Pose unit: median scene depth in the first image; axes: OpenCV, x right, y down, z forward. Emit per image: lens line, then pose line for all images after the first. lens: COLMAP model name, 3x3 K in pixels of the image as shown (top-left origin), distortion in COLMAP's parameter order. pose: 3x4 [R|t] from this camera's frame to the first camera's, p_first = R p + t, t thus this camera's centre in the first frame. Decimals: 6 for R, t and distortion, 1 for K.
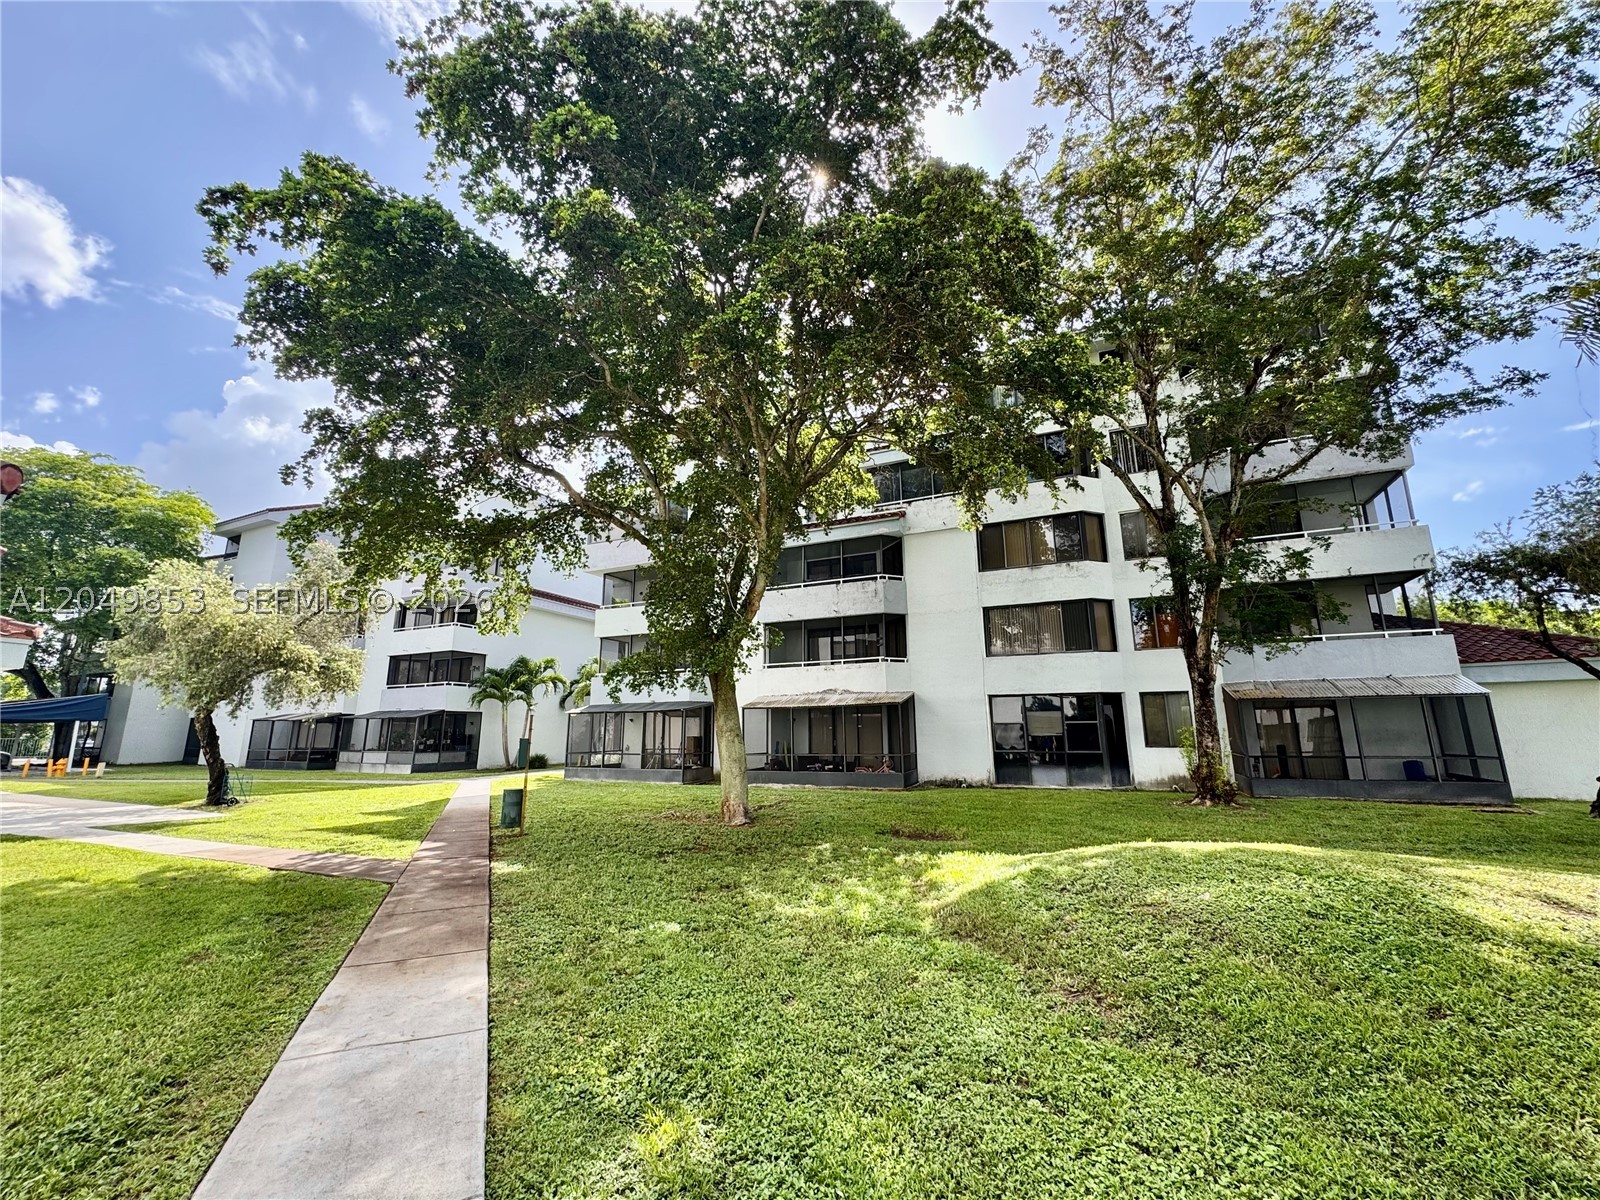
lens RADIAL K [[643.2, 0, 799.2], [0, 643.2, 603.9], [0, 0, 1]] dist [-0.001038, -0.000318]
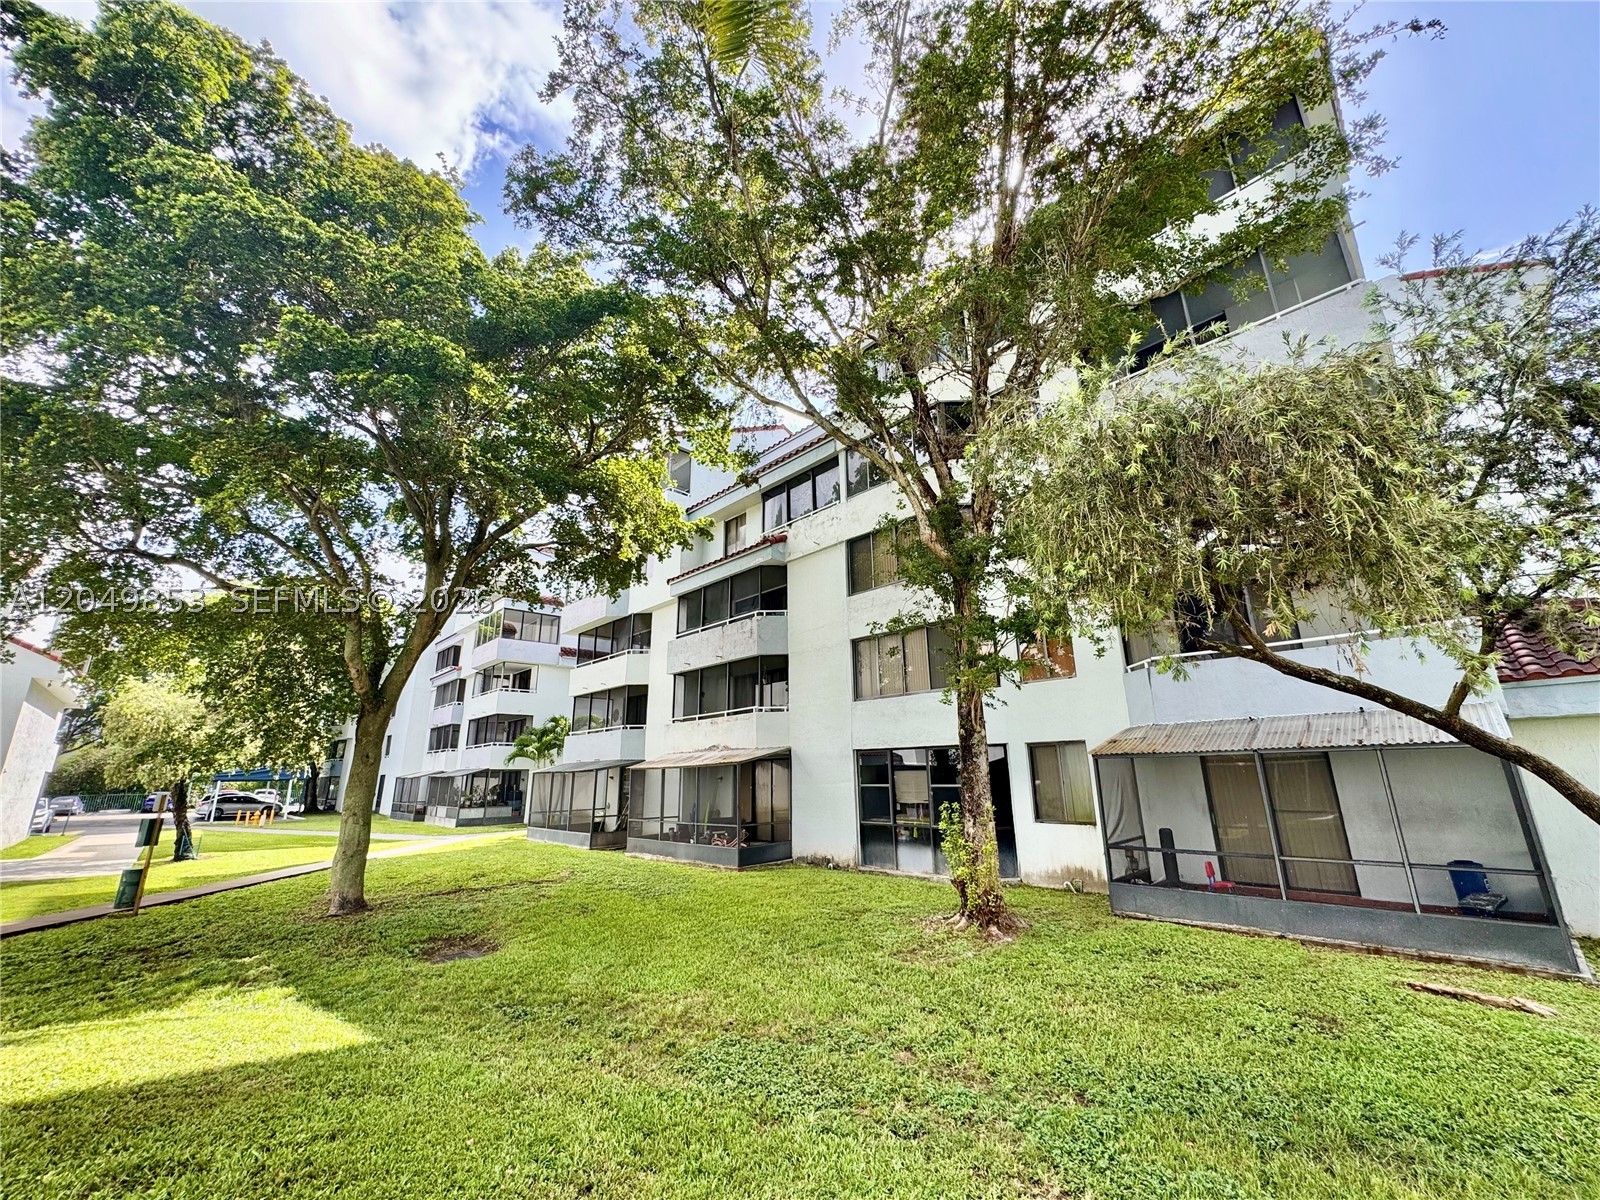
lens RADIAL K [[643.2, 0, 801.1], [0, 643.2, 594.4], [0, 0, 1]] dist [-0.001038, -0.000318]
pose [[0.926636, -0.109550, -0.359644, 0.520451], [0.082806, 0.992584, -0.088995, 0.015927], [0.366727, 0.052685, 0.928836, 0.218106]]
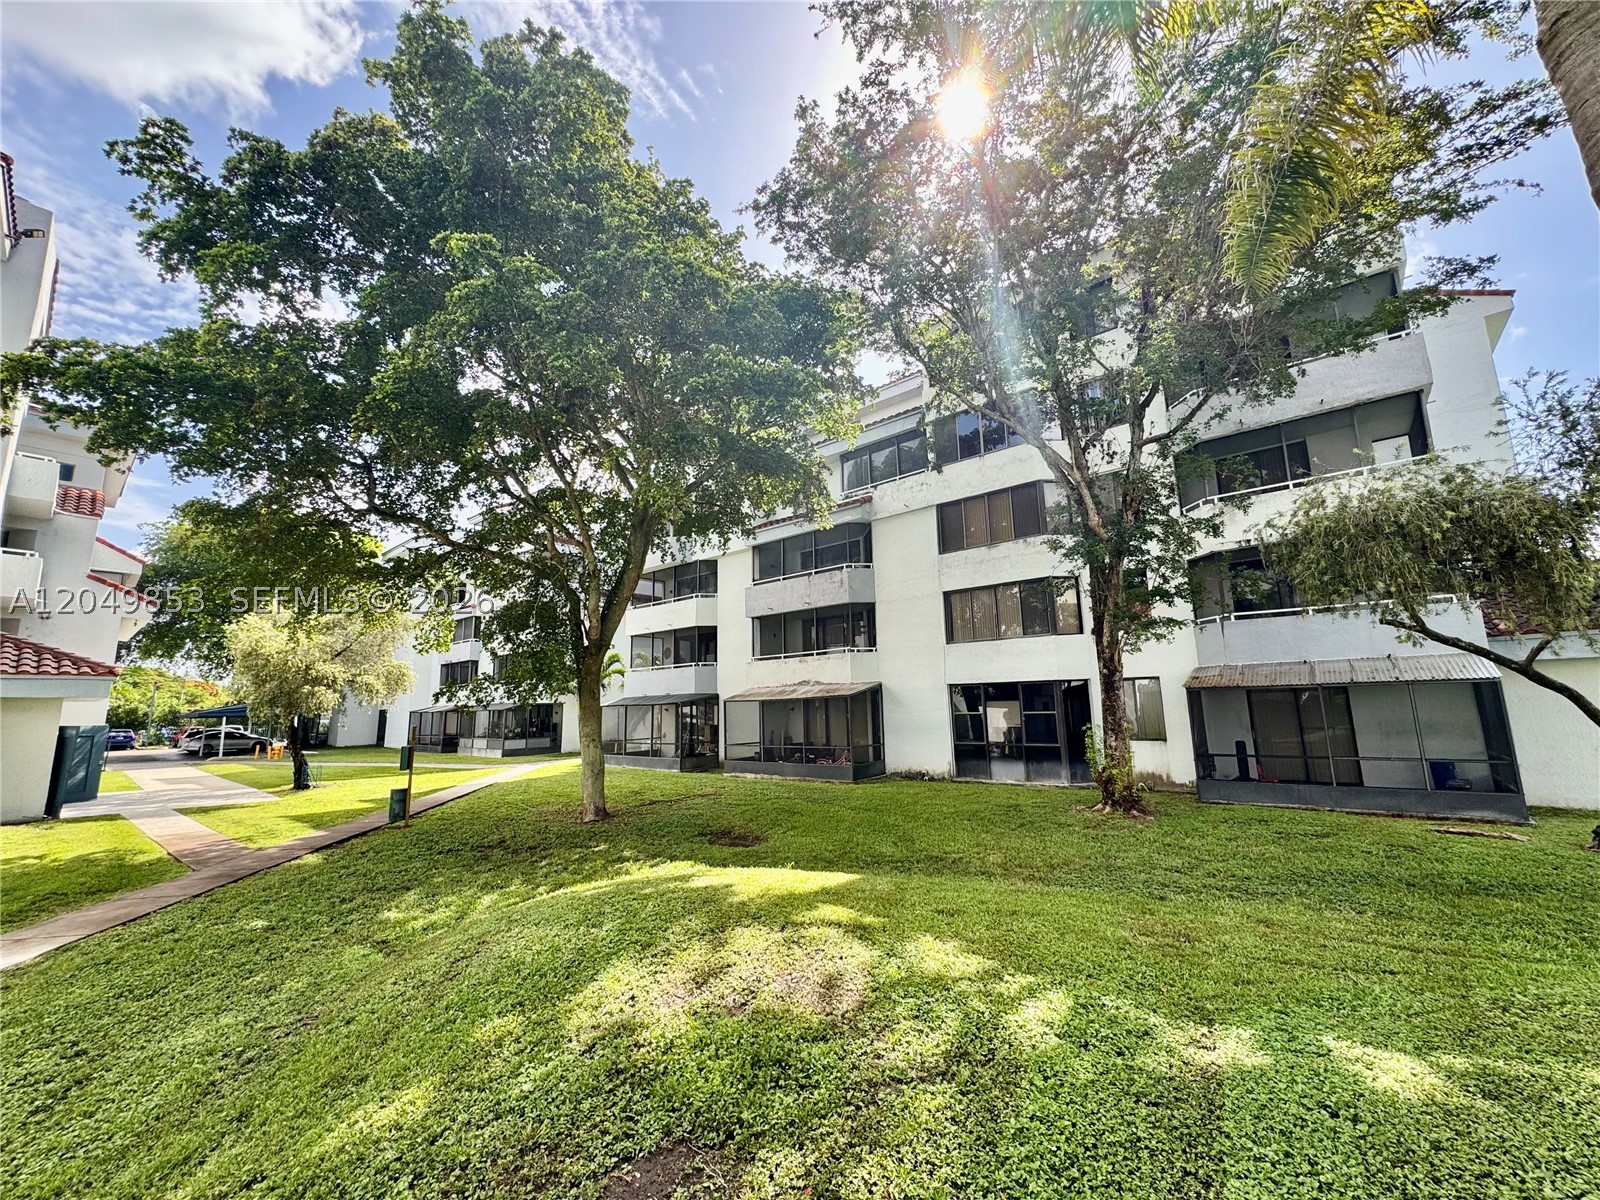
lens RADIAL K [[643.2, 0, 800.5], [0, 643.2, 596.4], [0, 0, 1]] dist [-0.001038, -0.000318]
pose [[0.962432, -0.062161, -0.264310, 0.330738], [0.070737, 0.997229, 0.023045, -0.024383], [0.262145, -0.040876, 0.964162, 0.028862]]
